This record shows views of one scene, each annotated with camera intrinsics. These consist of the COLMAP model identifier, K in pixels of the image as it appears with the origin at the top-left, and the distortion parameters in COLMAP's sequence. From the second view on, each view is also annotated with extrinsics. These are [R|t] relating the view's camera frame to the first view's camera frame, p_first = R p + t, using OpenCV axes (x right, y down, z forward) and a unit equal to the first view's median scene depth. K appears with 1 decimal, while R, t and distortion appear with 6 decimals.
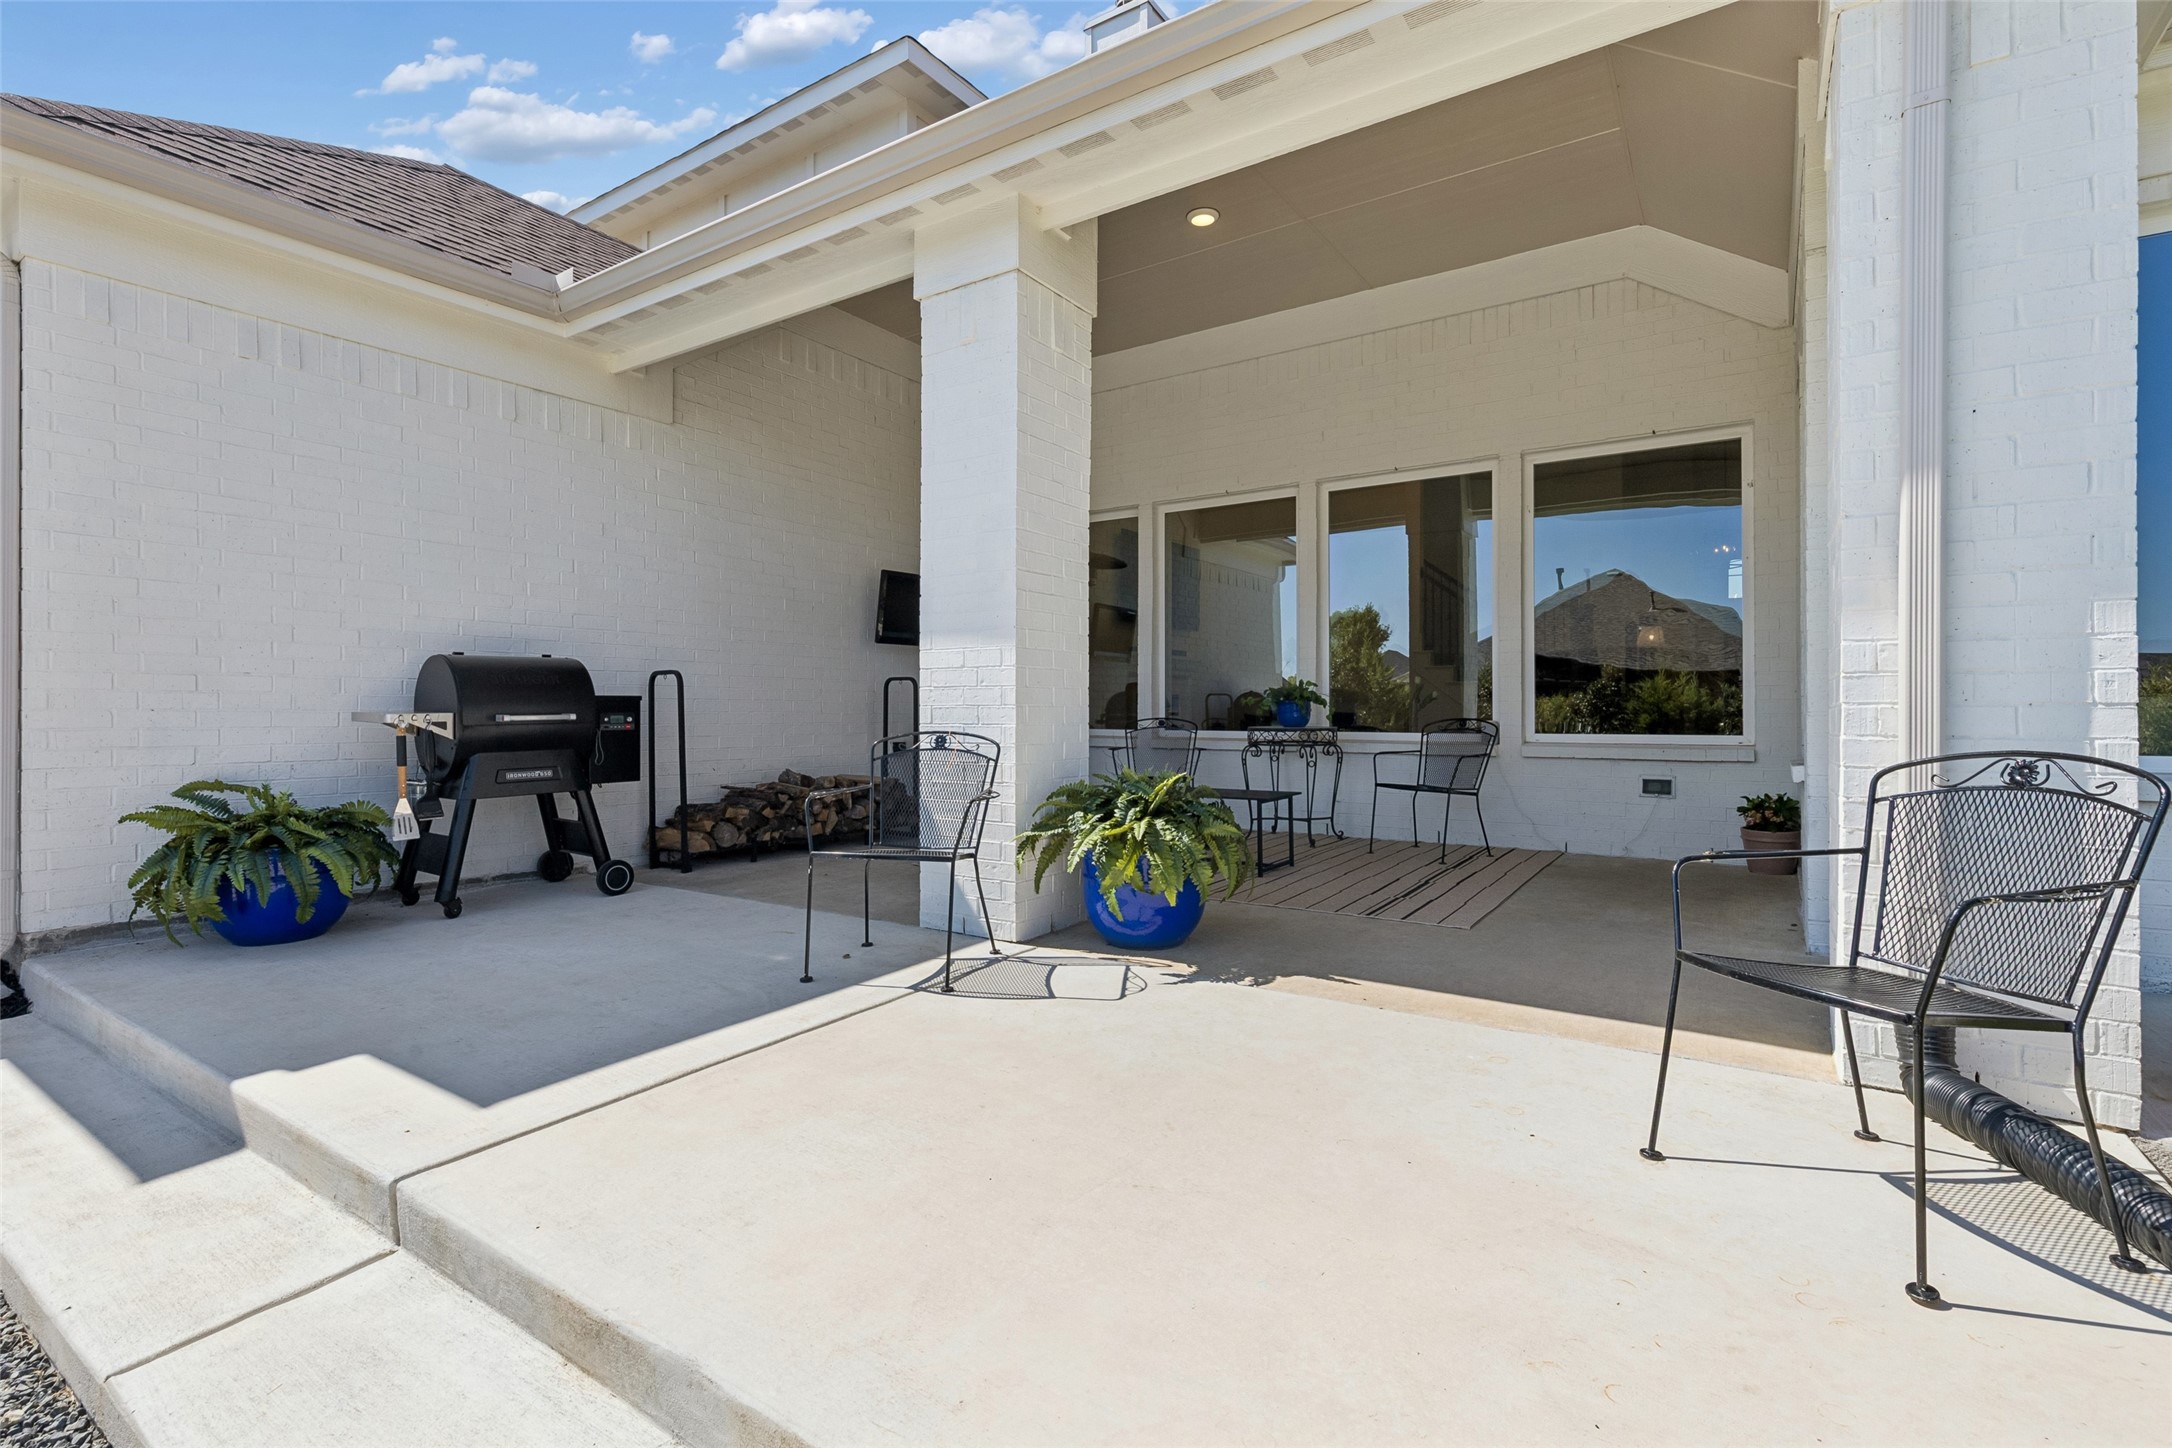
lens RADIAL K [[992.2, 0, 1086.3], [0, 992.2, 714.0], [0, 0, 1]] dist [-0.001686, -0.000835]
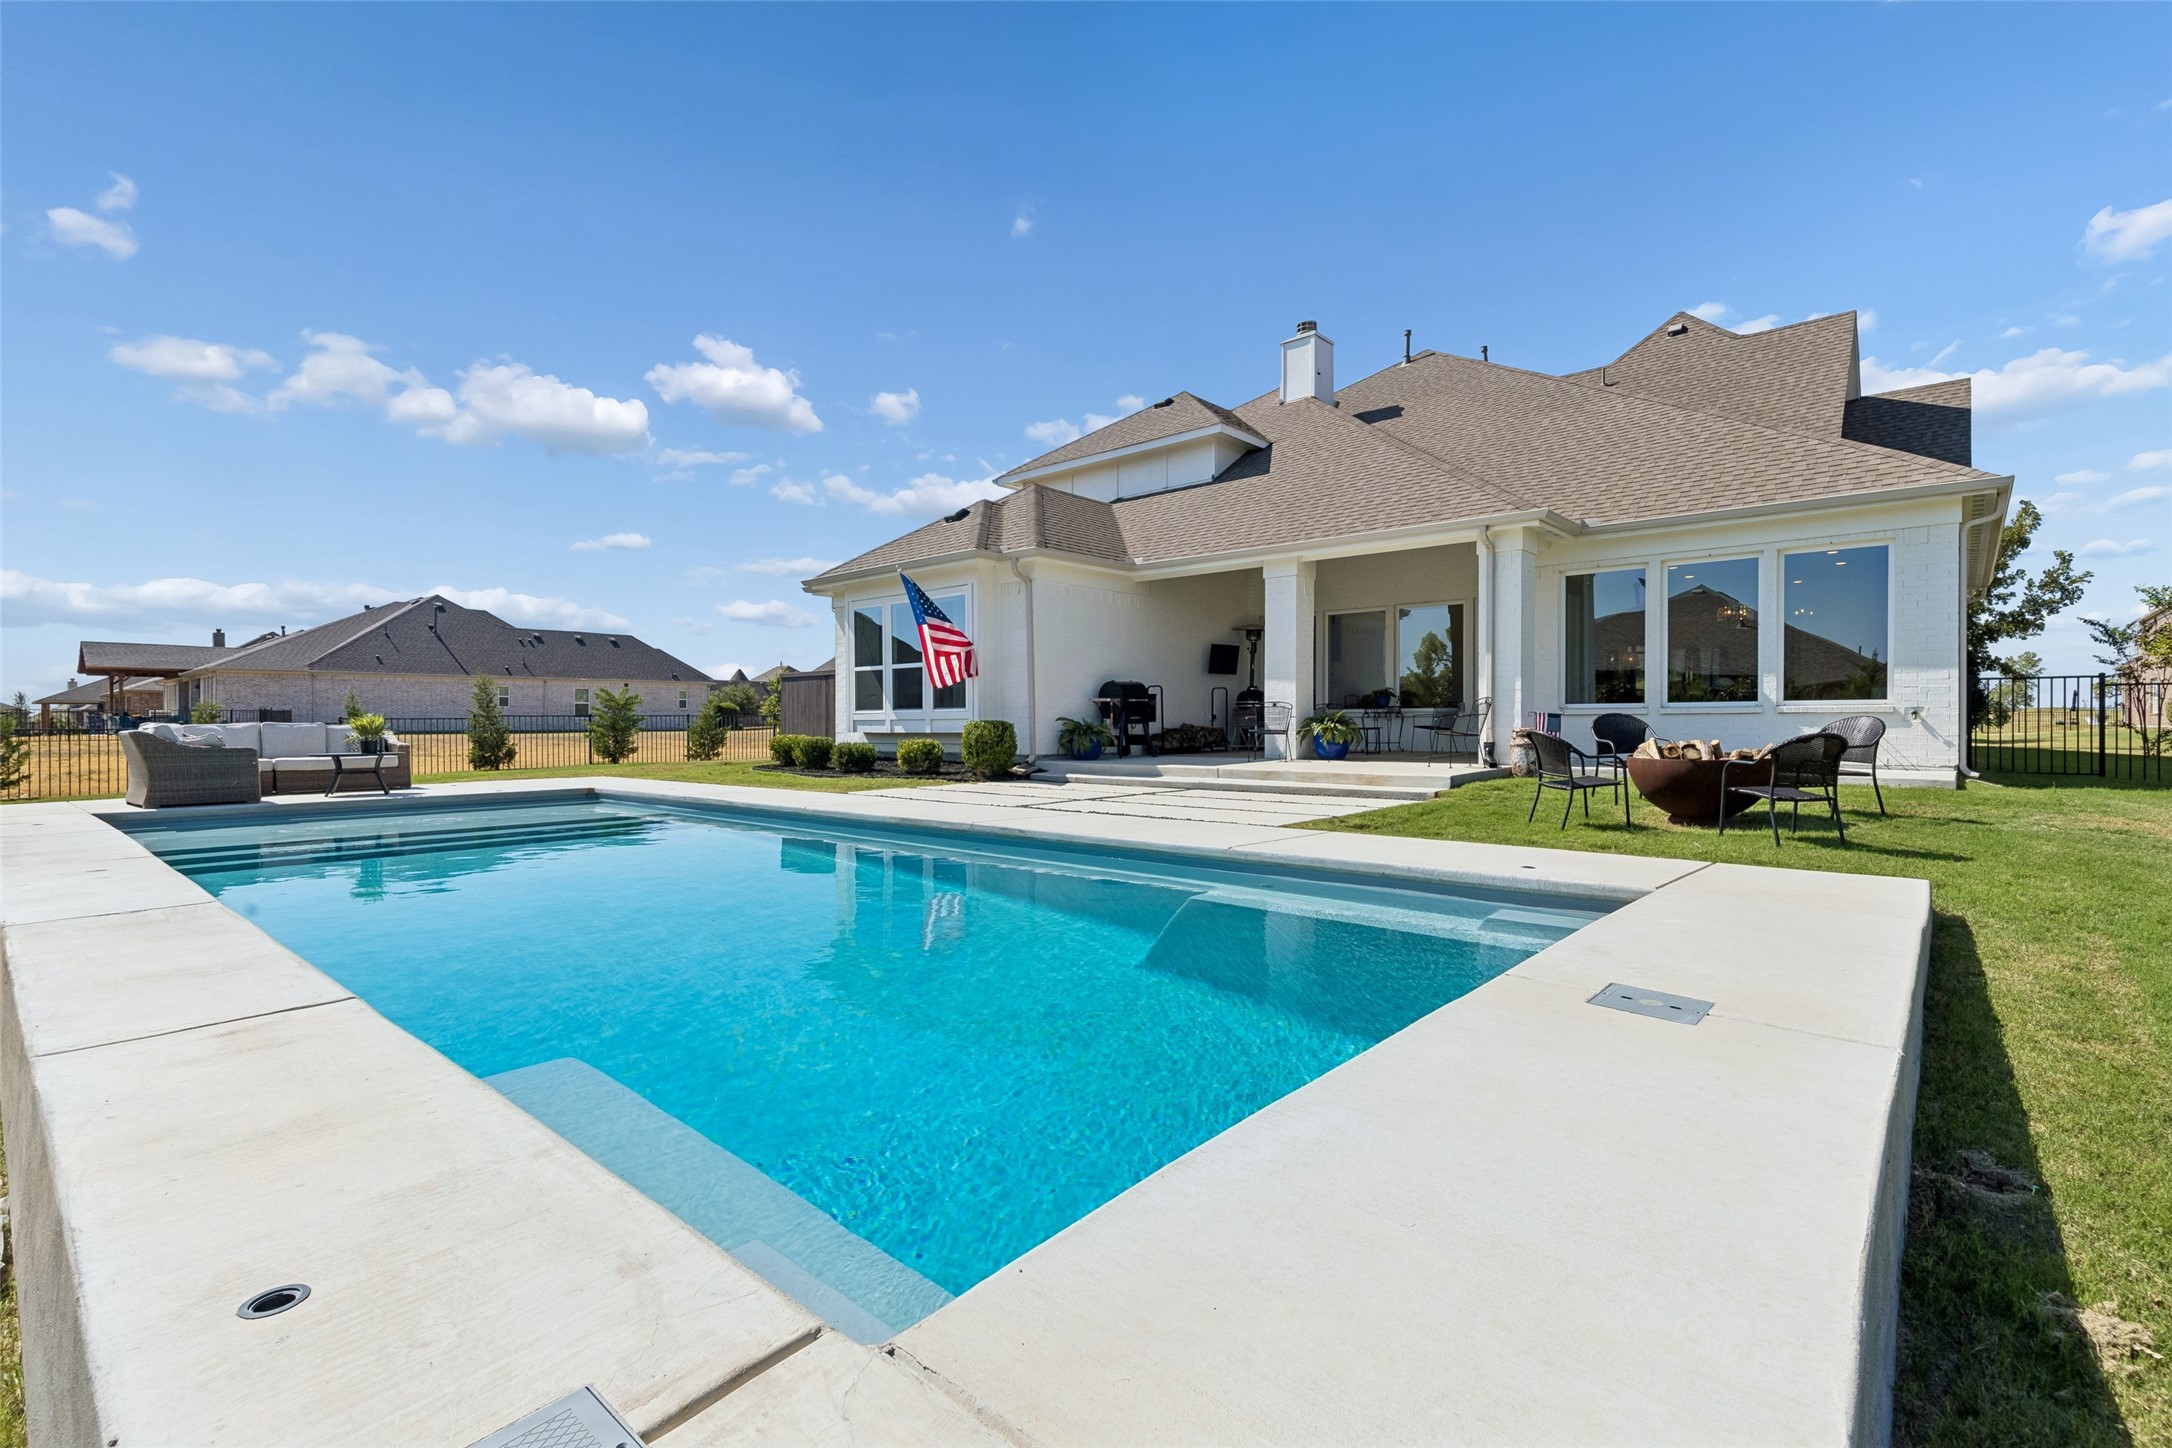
lens RADIAL K [[992.2, 0, 1088.7], [0, 992.2, 724.7], [0, 0, 1]] dist [-0.001686, -0.000835]
pose [[0.992308, -0.004316, -0.123715, -0.299139], [0.004438, 0.999990, 0.000708, 0.077901], [0.123711, -0.001252, 0.992318, -2.171187]]
